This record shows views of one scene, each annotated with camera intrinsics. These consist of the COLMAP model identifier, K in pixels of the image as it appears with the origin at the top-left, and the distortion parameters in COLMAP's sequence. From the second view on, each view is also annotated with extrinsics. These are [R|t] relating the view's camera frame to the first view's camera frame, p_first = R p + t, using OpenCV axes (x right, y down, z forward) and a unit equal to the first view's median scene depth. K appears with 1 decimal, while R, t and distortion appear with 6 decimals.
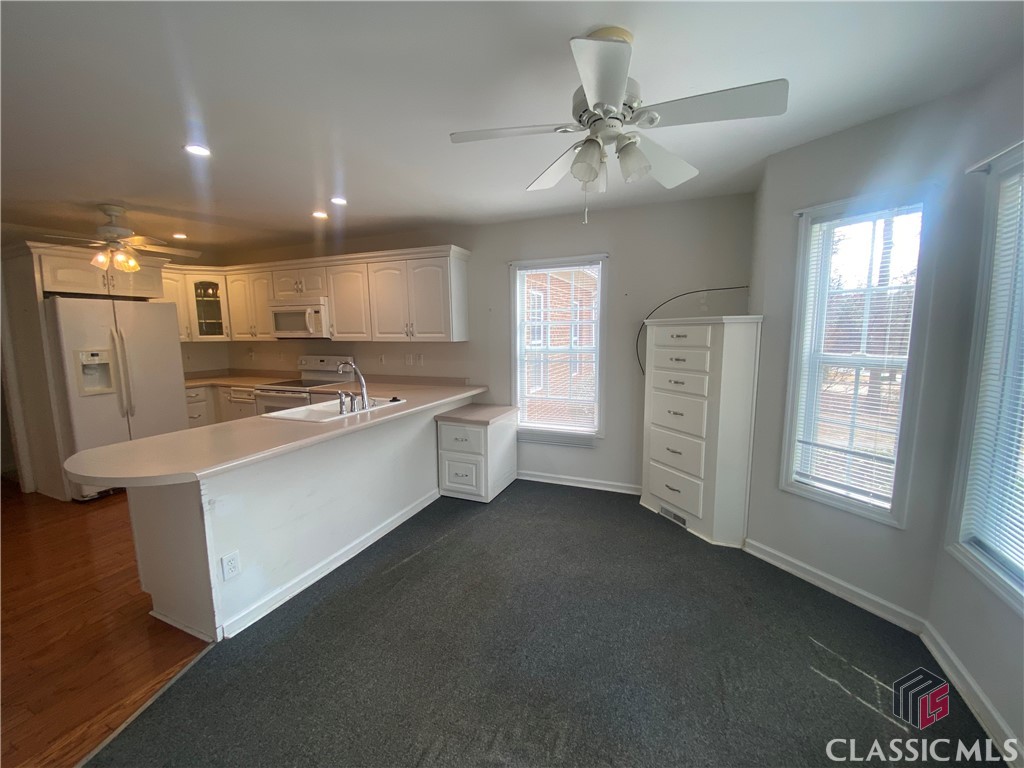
lens RADIAL K [[414.3, 0, 507.0], [0, 414.3, 381.0], [0, 0, 1]] dist [0.003240, -0.010367]
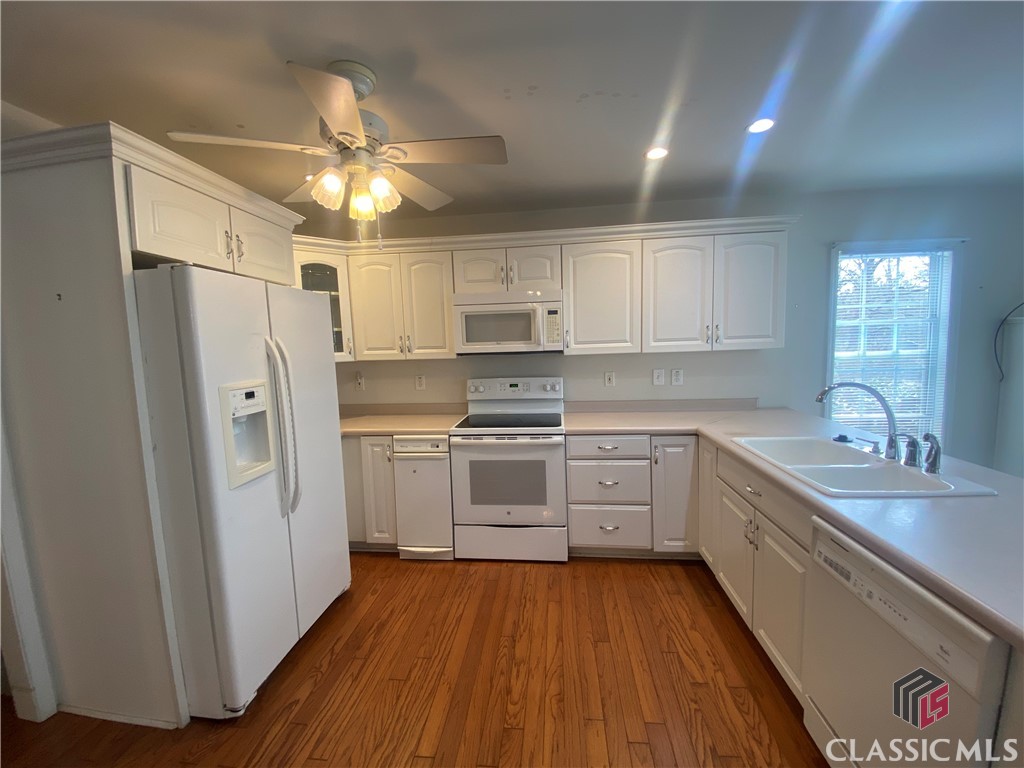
lens RADIAL K [[414.3, 0, 518.5], [0, 414.3, 382.2], [0, 0, 1]] dist [0.003240, -0.010367]
pose [[0.954561, -0.049686, 0.293843, -0.699780], [0.059000, 0.997995, -0.022915, -0.041231], [-0.292116, 0.039211, 0.955579, 0.379783]]
